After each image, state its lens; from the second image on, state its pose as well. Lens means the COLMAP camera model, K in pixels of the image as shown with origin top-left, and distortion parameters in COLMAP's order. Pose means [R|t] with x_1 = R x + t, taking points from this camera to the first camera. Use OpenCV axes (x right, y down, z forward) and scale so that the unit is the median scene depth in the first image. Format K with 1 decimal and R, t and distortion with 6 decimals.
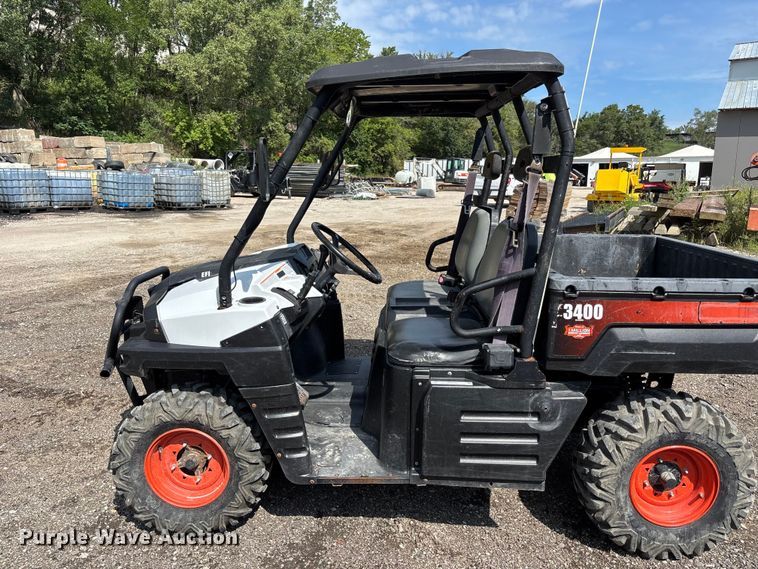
lens RADIAL K [[562.9, 0, 407.3], [0, 562.9, 284.3], [0, 0, 1]] dist [0.061601, -0.077399]
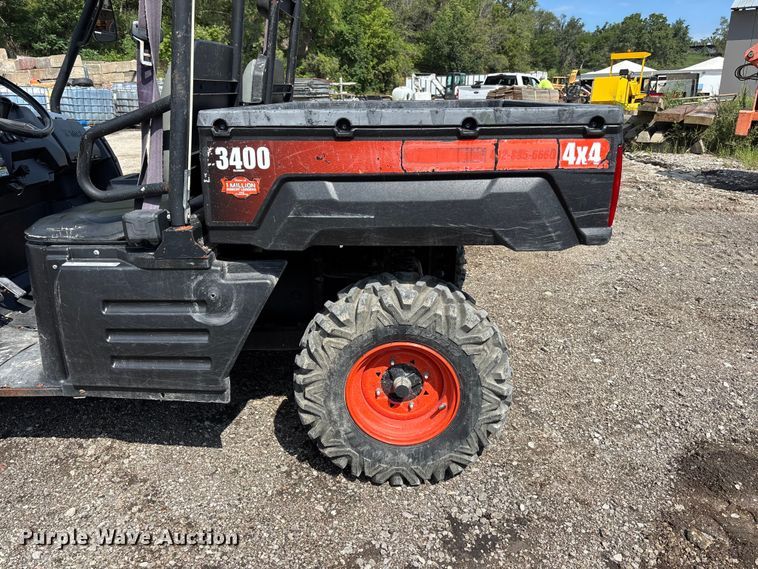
lens RADIAL K [[562.9, 0, 407.3], [0, 562.9, 284.3], [0, 0, 1]] dist [0.061601, -0.077399]
pose [[0.999631, -0.009621, -0.025411, 0.496609], [0.012782, 0.991781, 0.127303, 0.109300], [0.023978, -0.127581, 0.991538, 0.263138]]
